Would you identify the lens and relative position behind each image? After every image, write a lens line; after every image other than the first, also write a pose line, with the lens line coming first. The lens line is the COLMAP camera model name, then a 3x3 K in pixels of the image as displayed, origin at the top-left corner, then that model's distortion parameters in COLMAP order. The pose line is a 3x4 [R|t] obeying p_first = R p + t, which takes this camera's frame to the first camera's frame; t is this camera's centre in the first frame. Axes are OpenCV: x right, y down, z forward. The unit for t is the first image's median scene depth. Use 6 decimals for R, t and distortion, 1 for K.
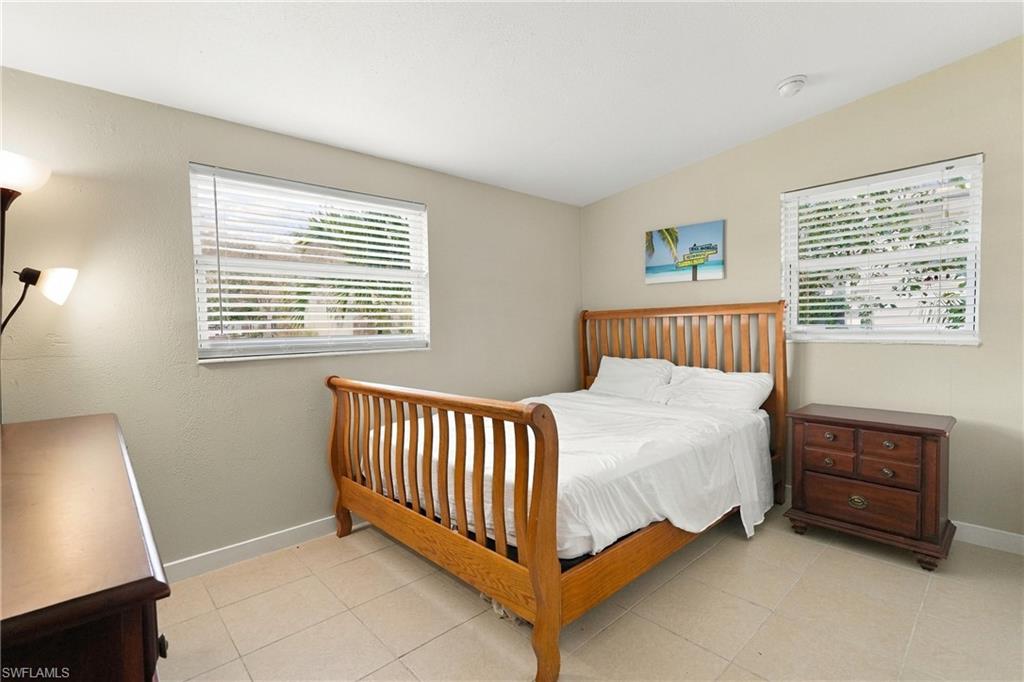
lens RADIAL K [[470.0, 0, 510.2], [0, 470.0, 352.1], [0, 0, 1]] dist [0.000326, 0.000000]
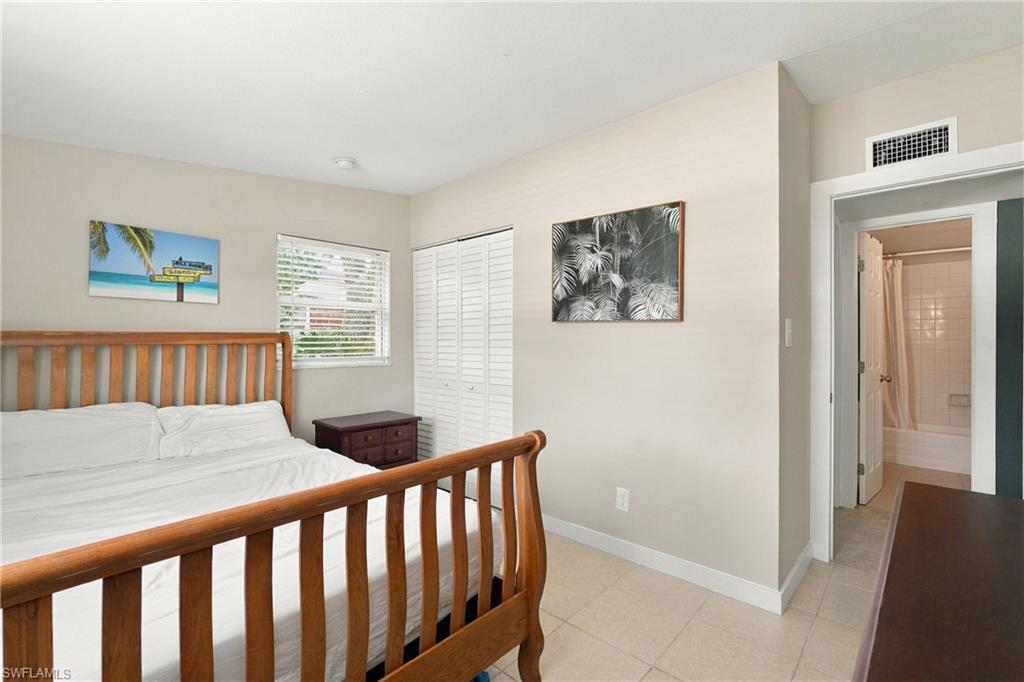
lens RADIAL K [[455.3, 0, 529.4], [0, 455.3, 339.1], [0, 0, 1]] dist [-0.020447, -0.000097]
pose [[-0.099793, 0.002367, 0.995005, -0.455499], [0.049419, 0.998775, 0.002581, -0.057856], [-0.993780, 0.049430, -0.099788, 0.472845]]
